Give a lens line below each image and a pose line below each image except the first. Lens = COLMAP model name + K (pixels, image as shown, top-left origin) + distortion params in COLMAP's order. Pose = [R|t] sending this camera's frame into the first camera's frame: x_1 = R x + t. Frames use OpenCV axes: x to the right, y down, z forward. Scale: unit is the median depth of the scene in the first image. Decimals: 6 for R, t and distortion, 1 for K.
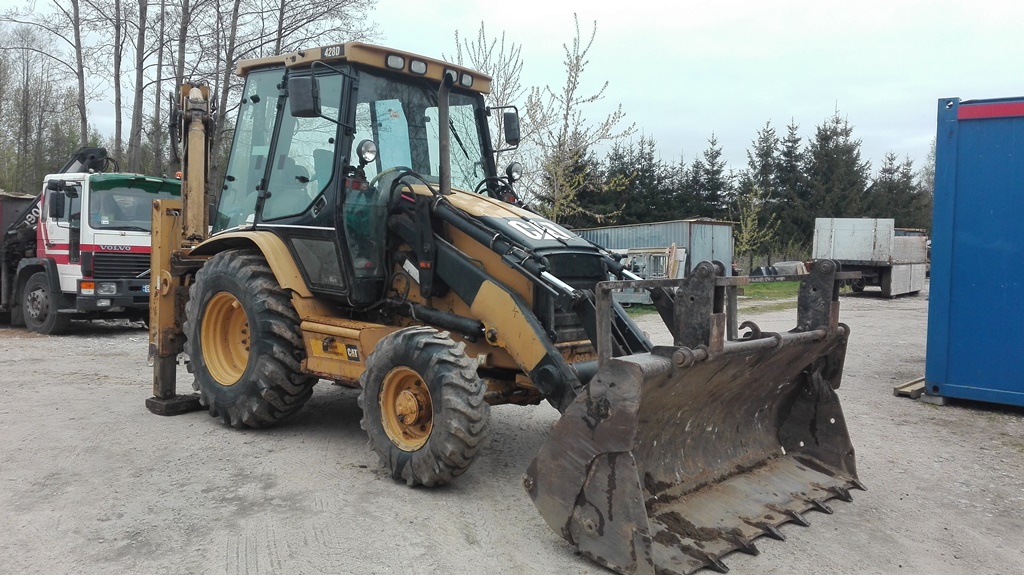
lens RADIAL K [[799.8, 0, 515.4], [0, 799.8, 289.1], [0, 0, 1]] dist [0.125950, -0.195988]
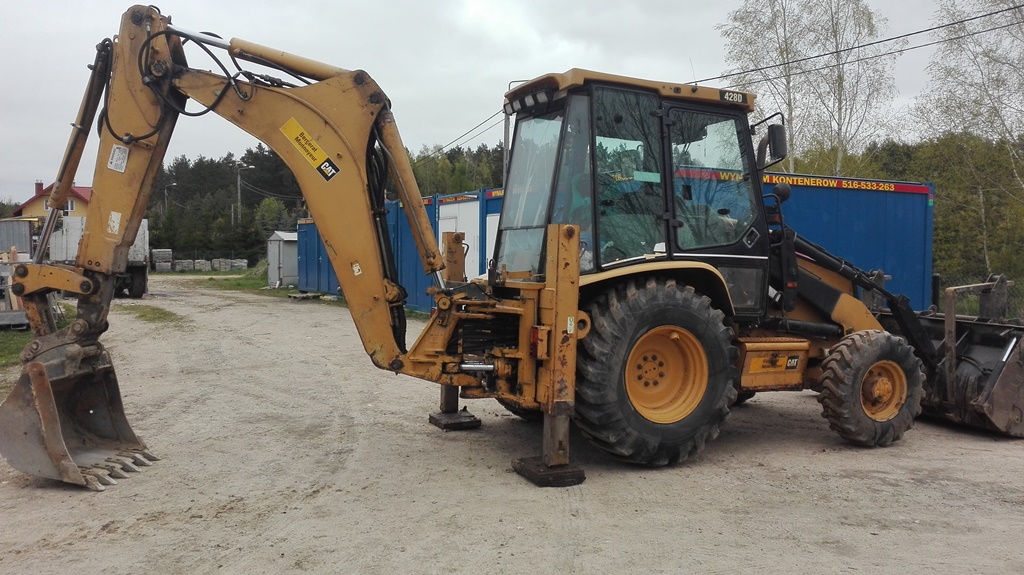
lens RADIAL K [[799.8, 0, 515.4], [0, 799.8, 289.1], [0, 0, 1]] dist [0.125950, -0.195988]
pose [[0.432184, -0.056815, 0.899994, -1.370043], [0.050117, 0.997984, 0.038935, -0.090445], [-0.900392, 0.028278, 0.434161, 0.801058]]
